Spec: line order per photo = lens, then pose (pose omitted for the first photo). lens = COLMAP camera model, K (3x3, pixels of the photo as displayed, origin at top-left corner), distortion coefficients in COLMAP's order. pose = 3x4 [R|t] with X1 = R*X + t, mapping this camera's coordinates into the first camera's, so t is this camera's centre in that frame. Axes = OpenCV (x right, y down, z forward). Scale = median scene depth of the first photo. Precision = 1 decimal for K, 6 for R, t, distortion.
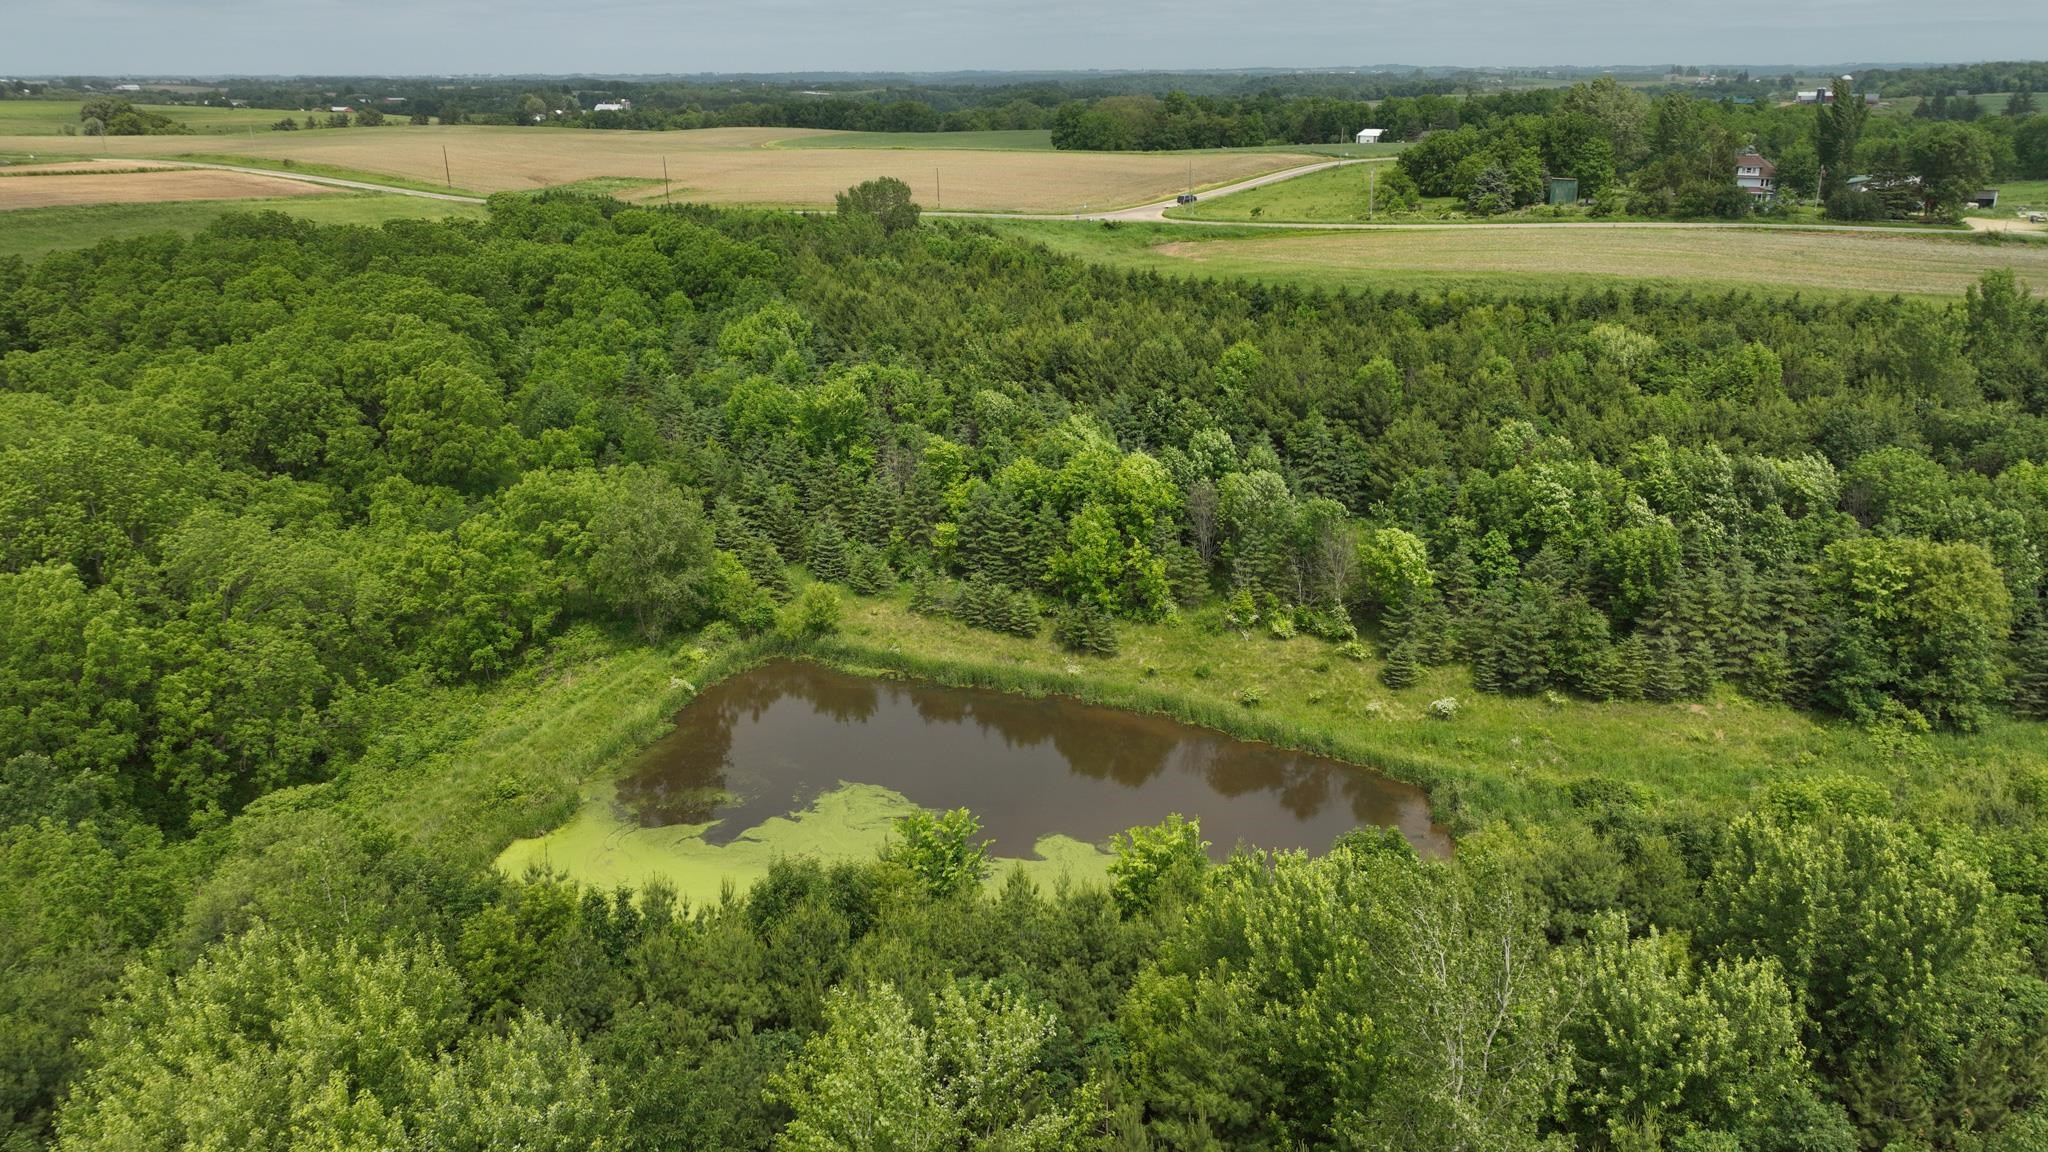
lens RADIAL K [[1388.4, 0, 1020.2], [0, 1388.4, 574.4], [0, 0, 1]] dist [-0.002792, 0.011175]
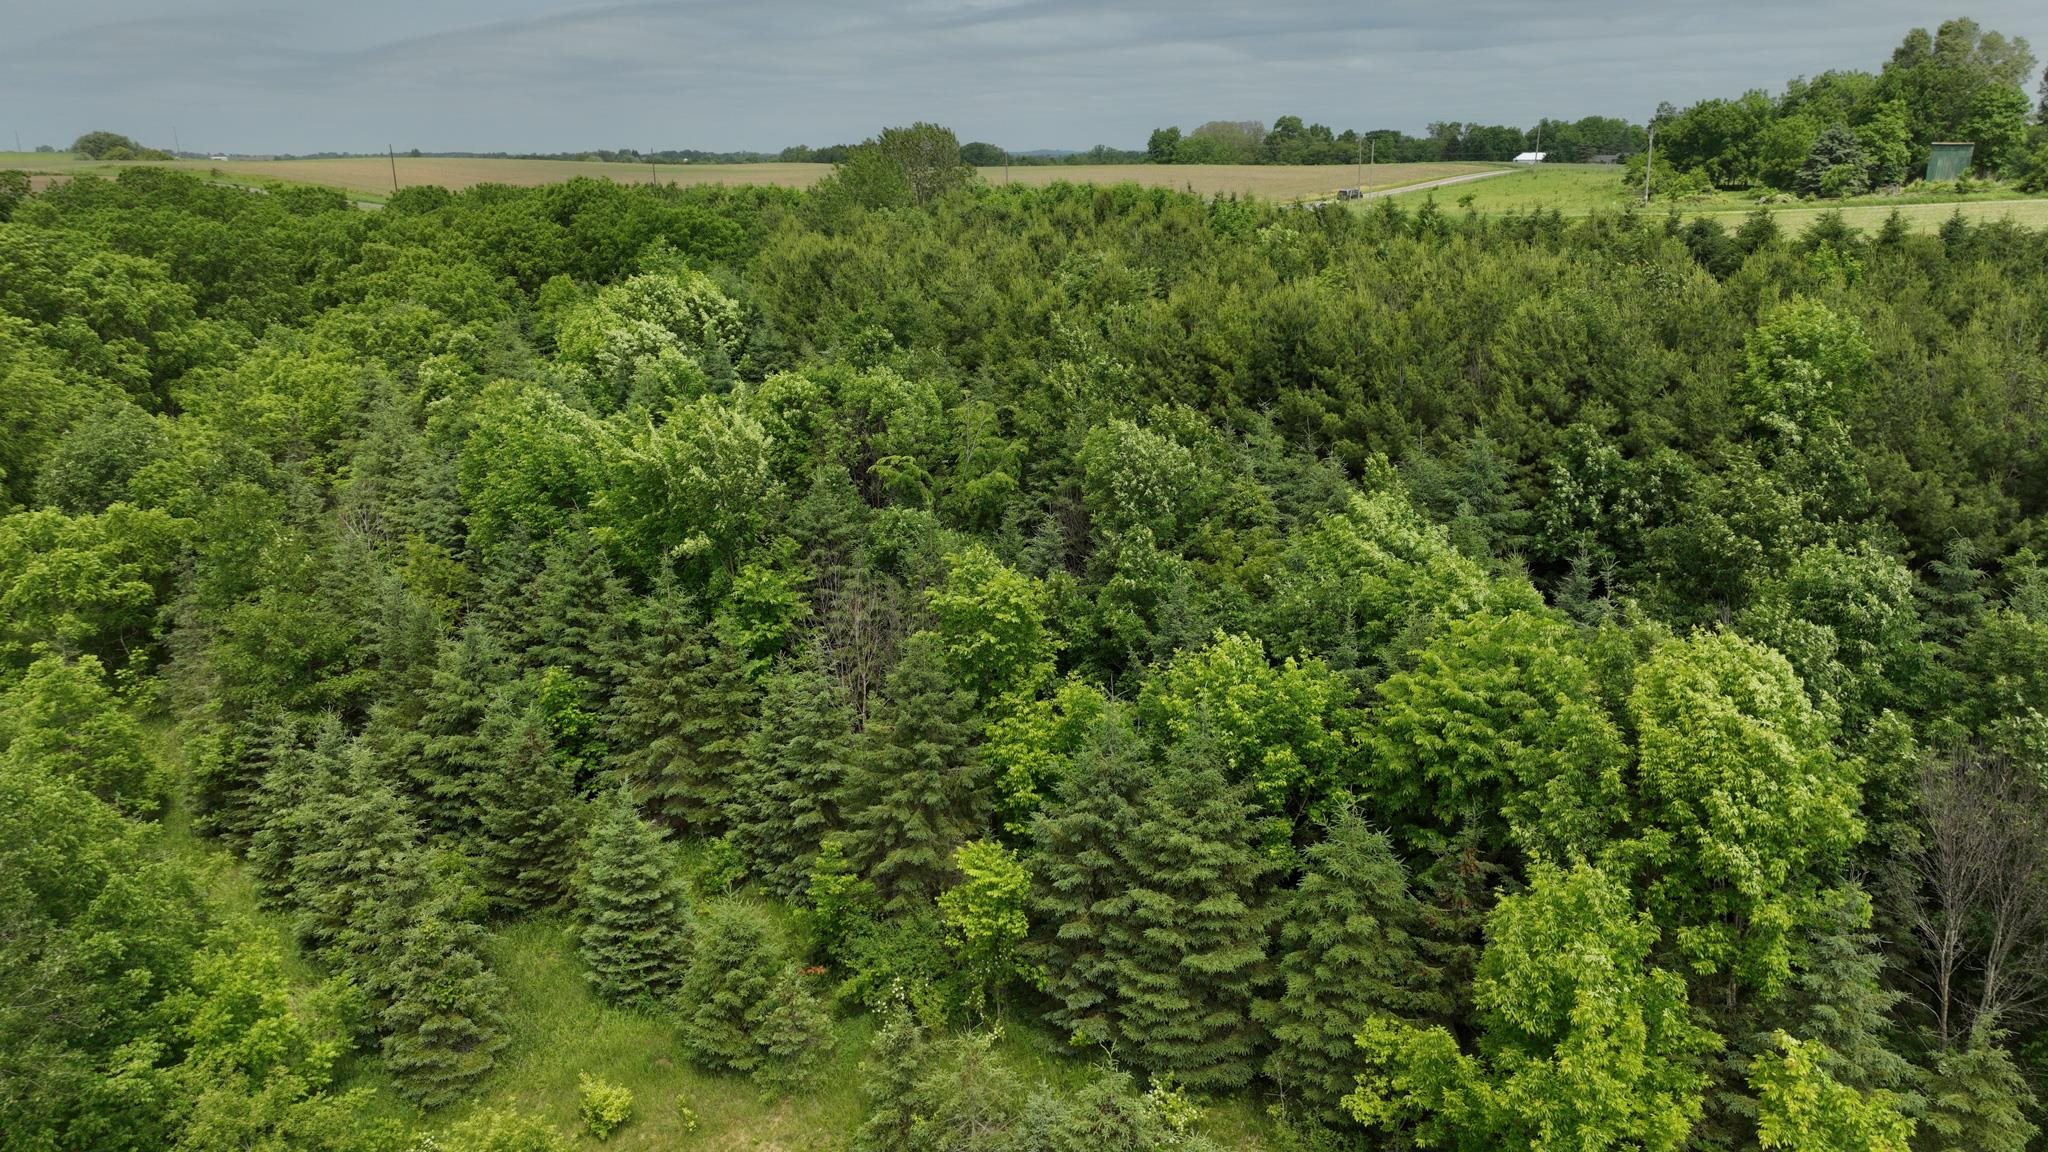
lens RADIAL K [[1388.4, 0, 1026.0], [0, 1388.4, 575.4], [0, 0, 1]] dist [-0.002792, 0.011175]
pose [[0.998907, 0.015085, -0.044233, -0.030868], [-0.017370, 0.998510, -0.051738, -0.073771], [0.043387, 0.052450, 0.997681, 0.644395]]
